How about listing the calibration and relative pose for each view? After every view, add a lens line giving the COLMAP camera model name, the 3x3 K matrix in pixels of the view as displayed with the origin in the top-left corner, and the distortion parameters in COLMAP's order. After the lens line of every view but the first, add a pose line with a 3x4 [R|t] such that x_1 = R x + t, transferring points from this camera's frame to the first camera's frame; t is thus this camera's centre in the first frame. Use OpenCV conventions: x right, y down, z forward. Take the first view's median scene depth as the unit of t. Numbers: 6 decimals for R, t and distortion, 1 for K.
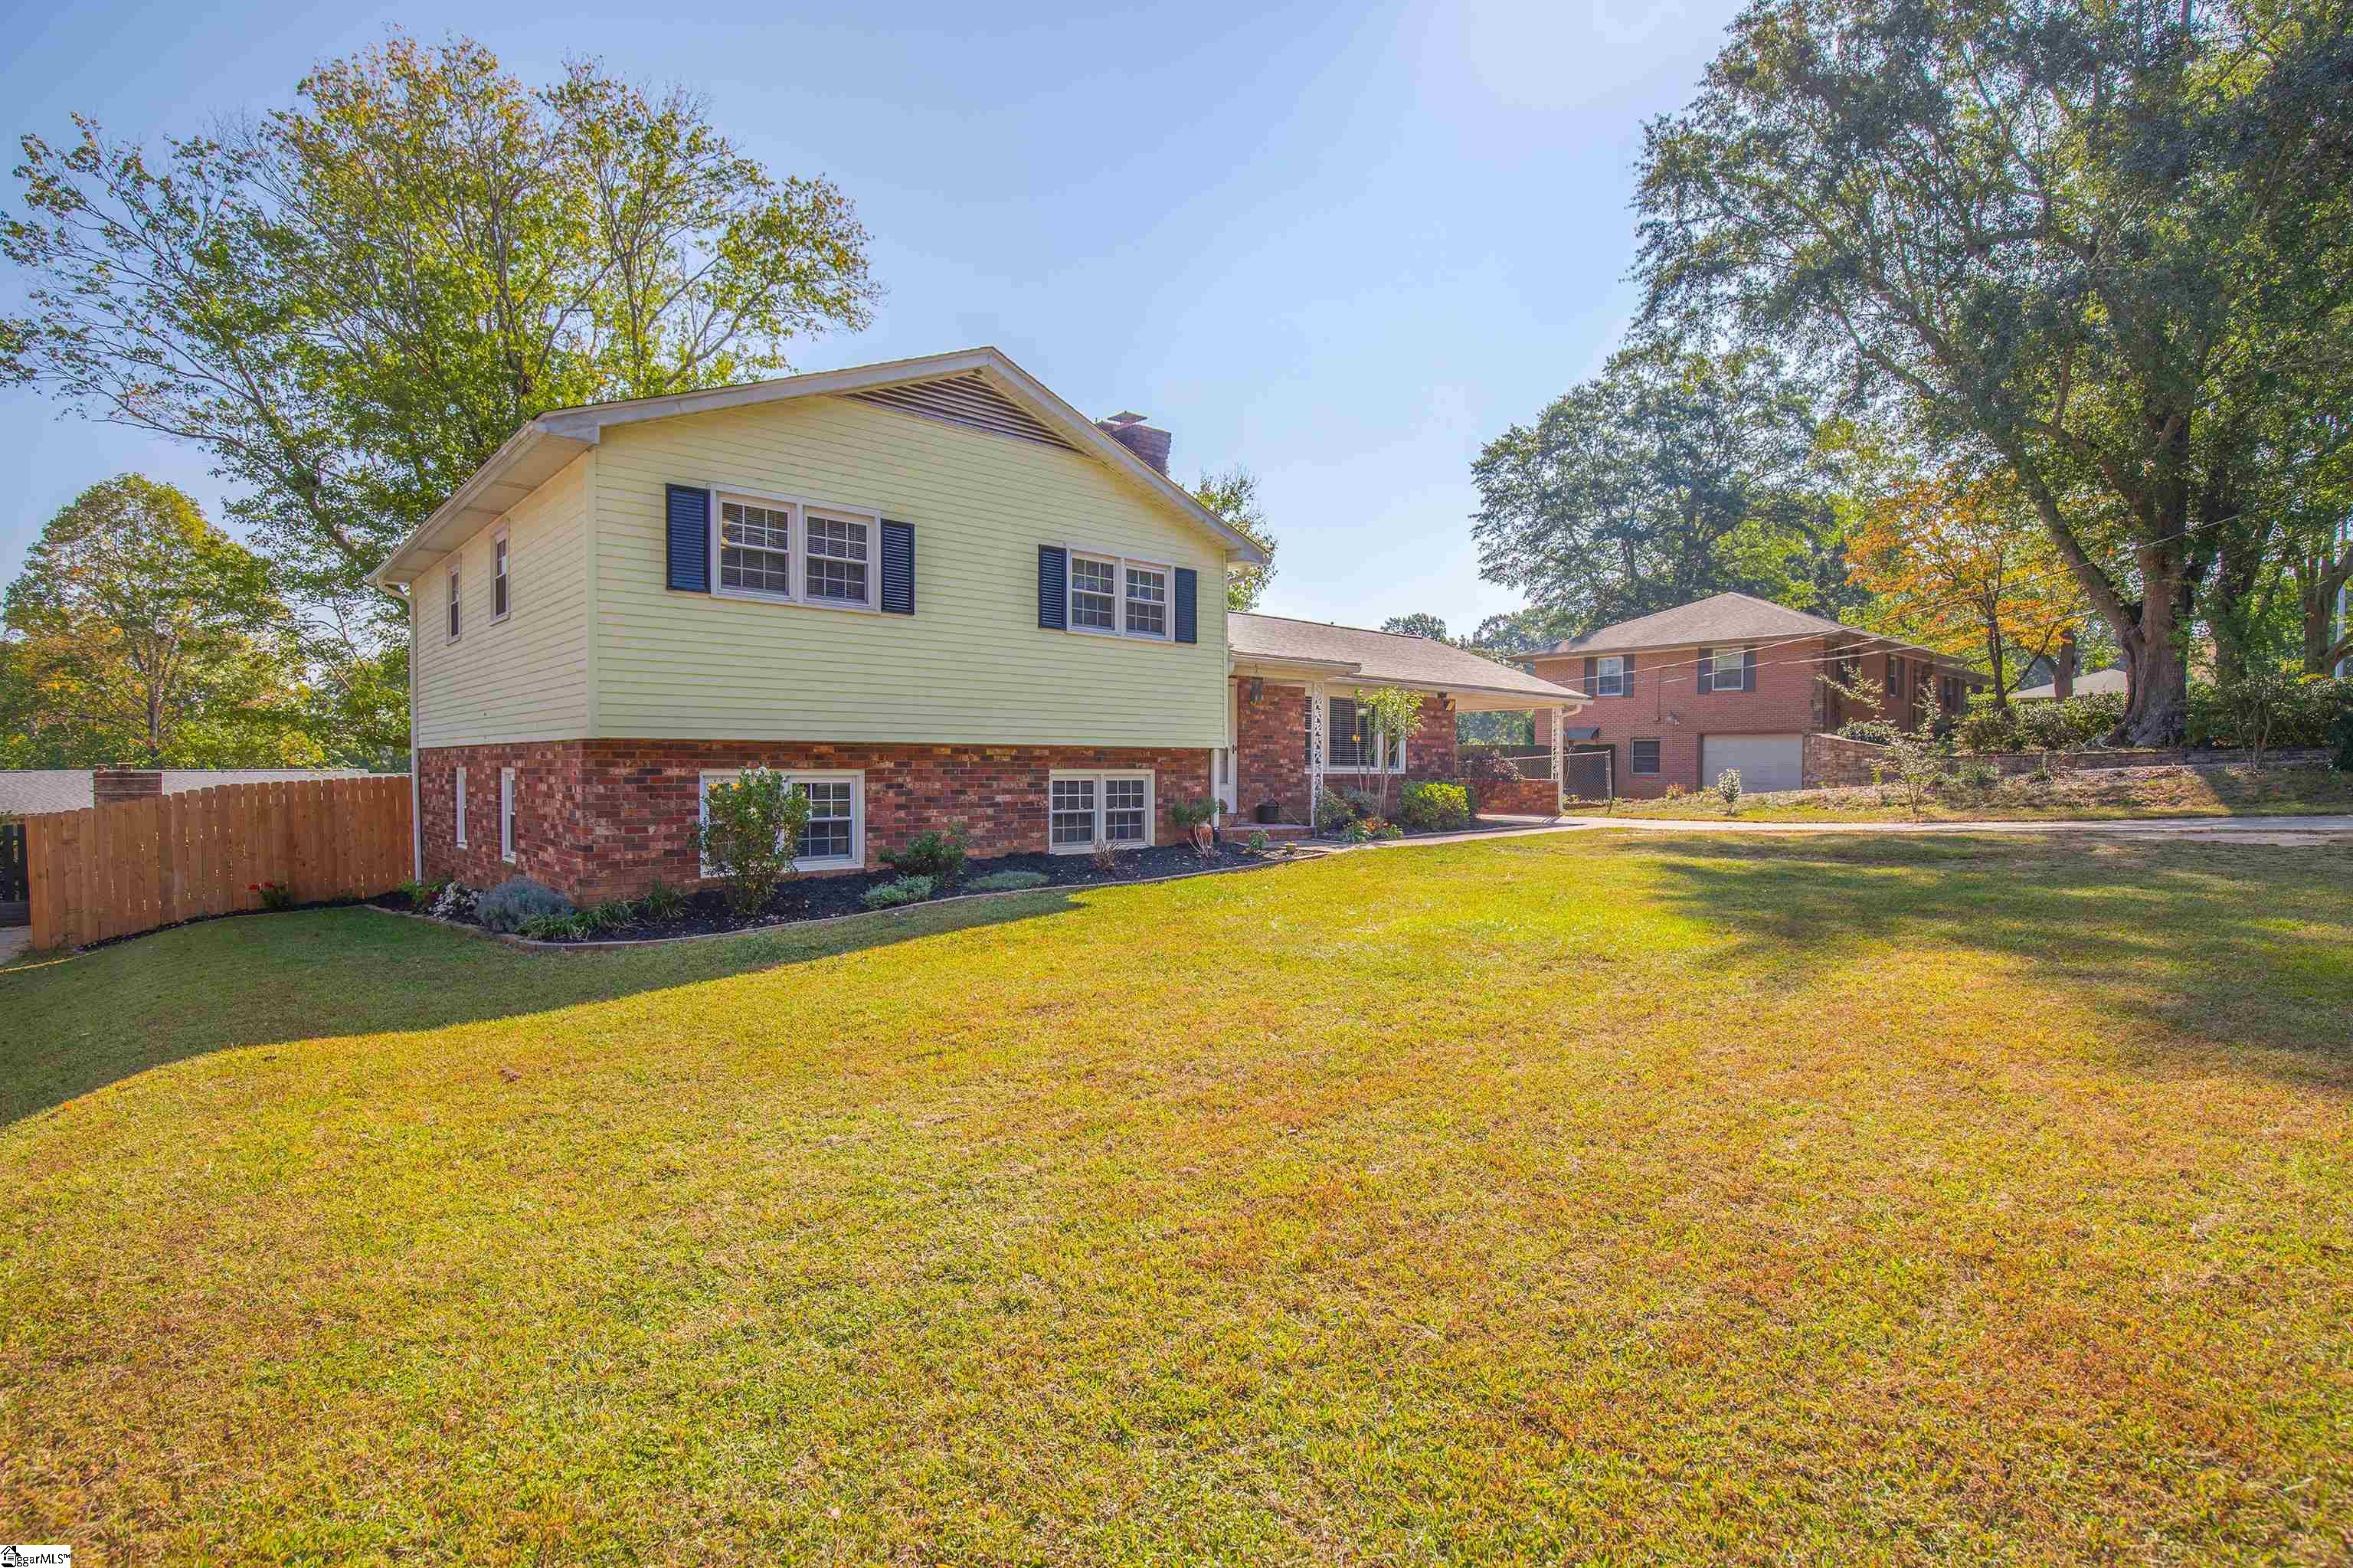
lens RADIAL K [[1089.9, 0, 1217.7], [0, 1089.9, 798.5], [0, 0, 1]] dist [-0.042252, 0.005819]
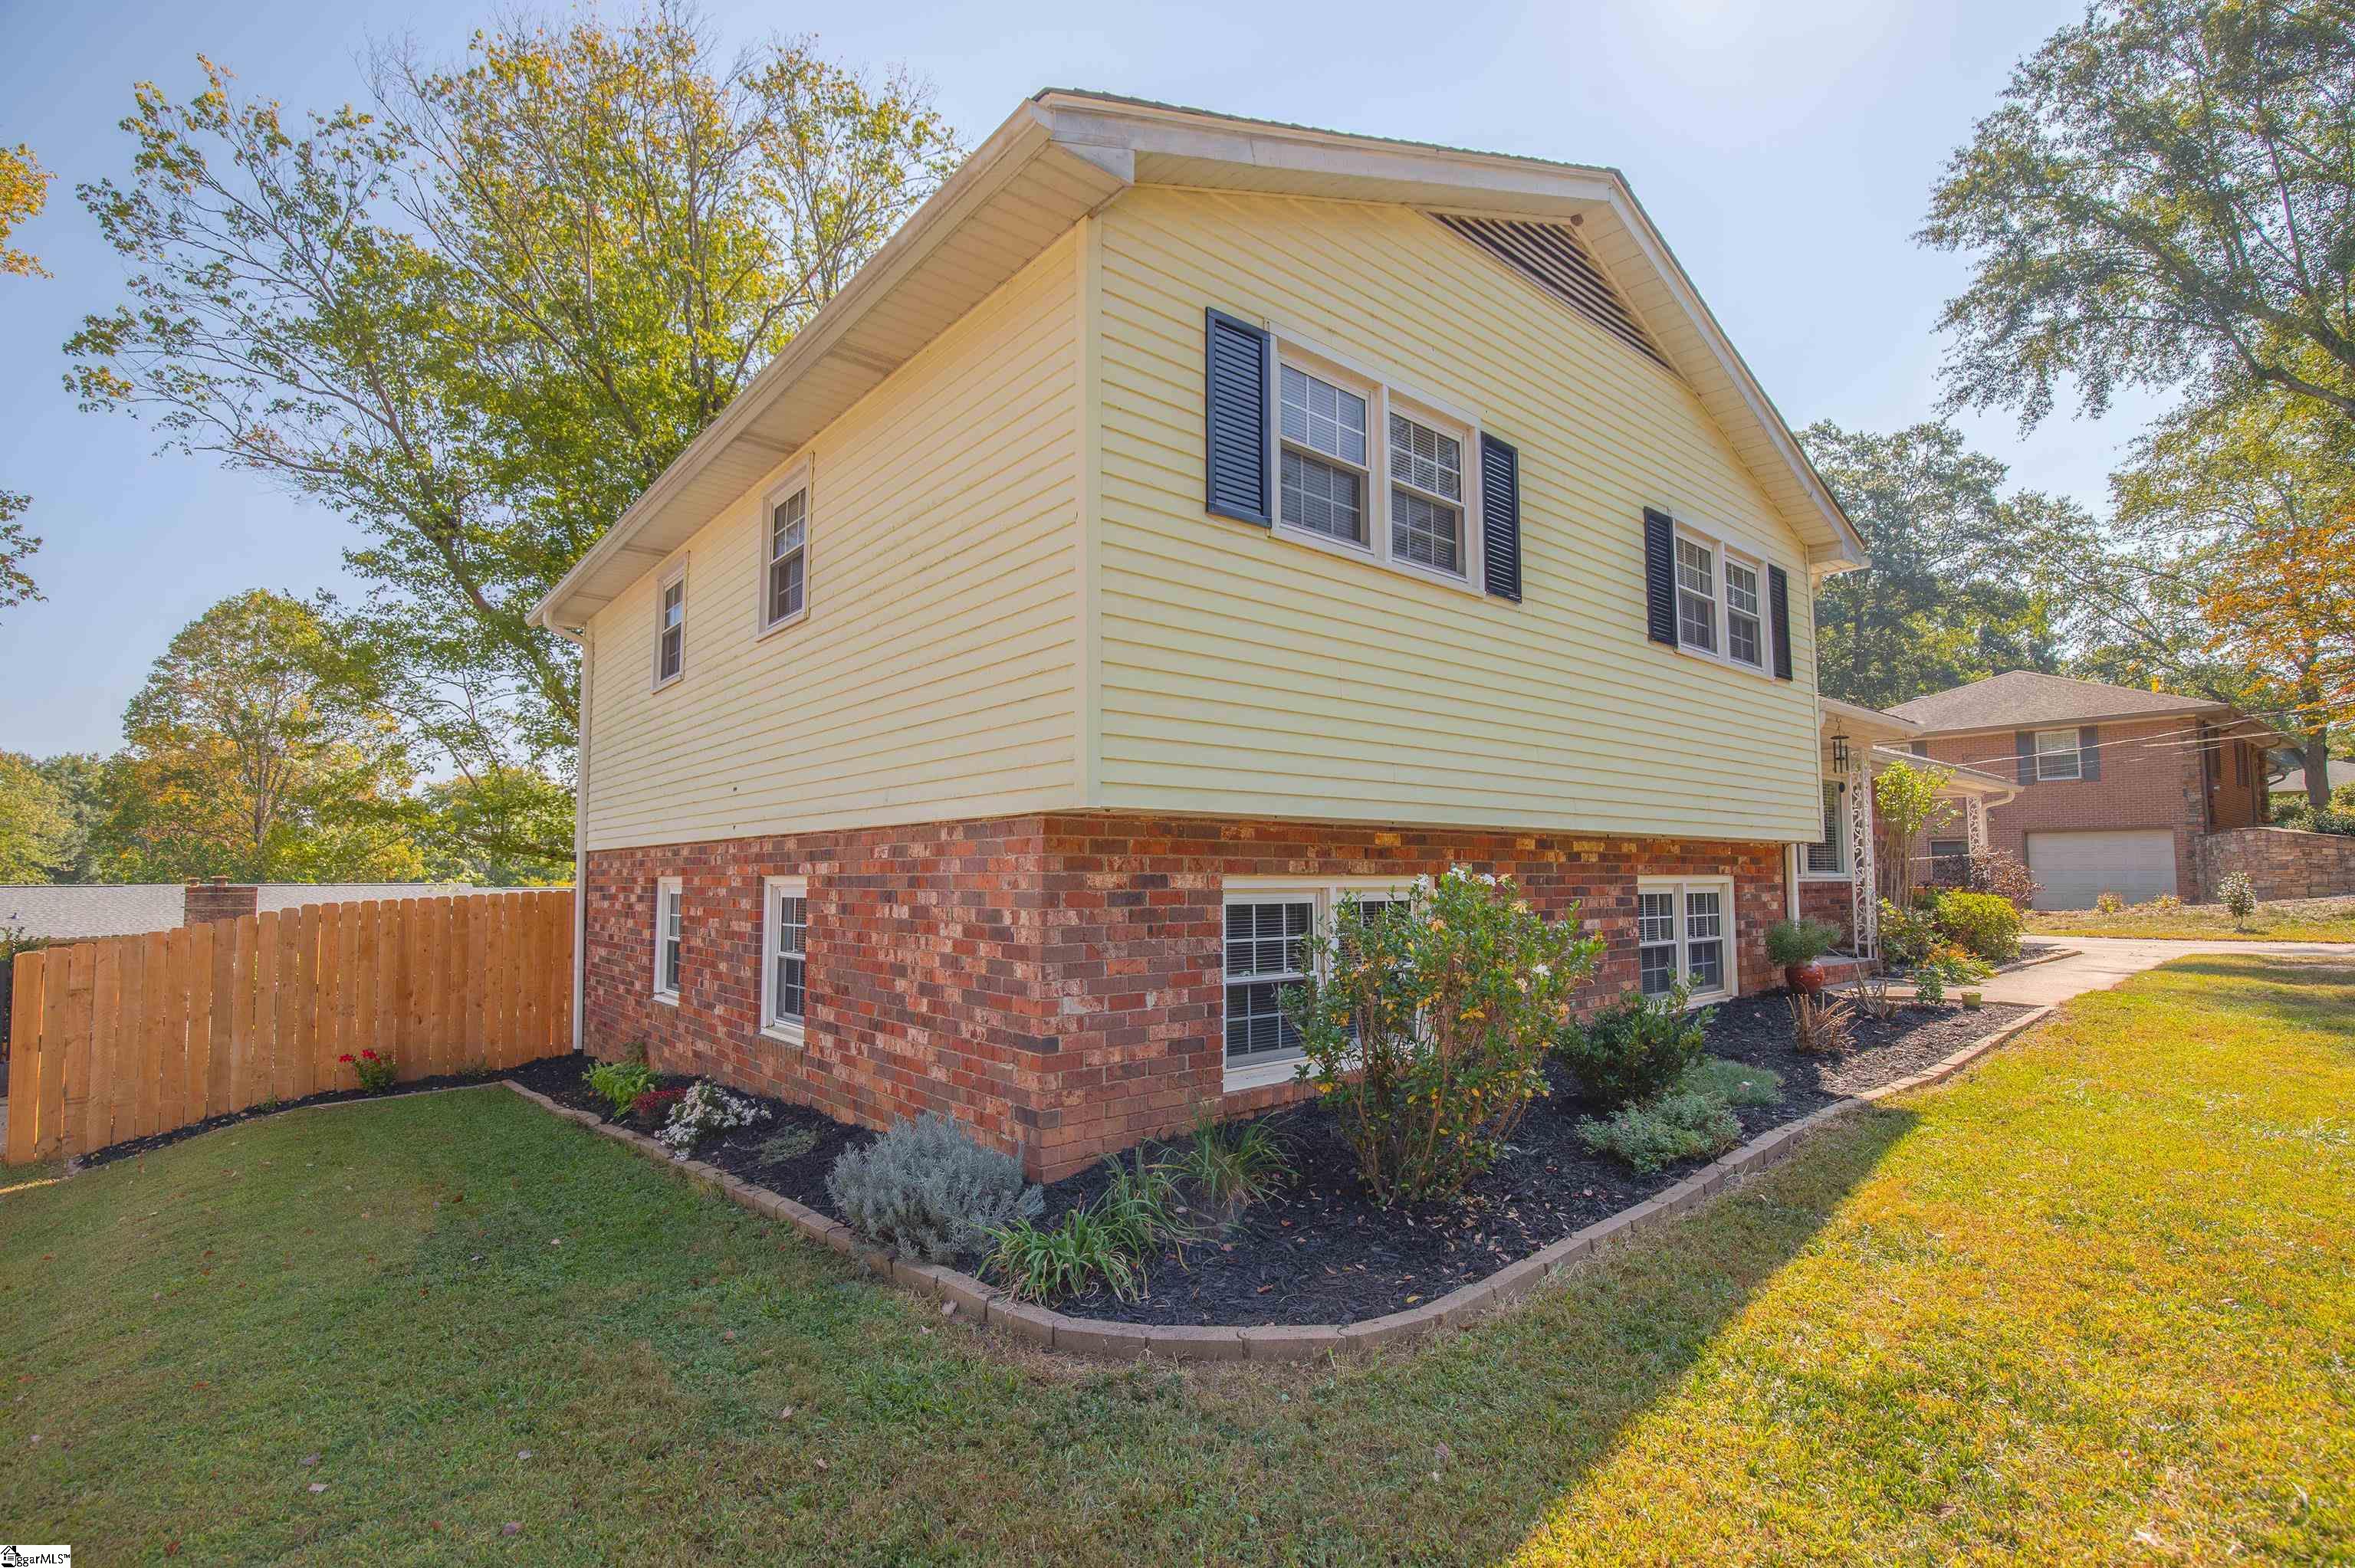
lens RADIAL K [[1090.7, 0, 1232.0], [0, 1090.7, 802.1], [0, 0, 1]] dist [-0.042252, 0.005819]
pose [[0.998710, -0.009208, -0.049942, -0.285856], [0.004186, 0.995004, -0.099752, -0.006689], [0.050611, 0.099414, 0.993758, 0.310084]]
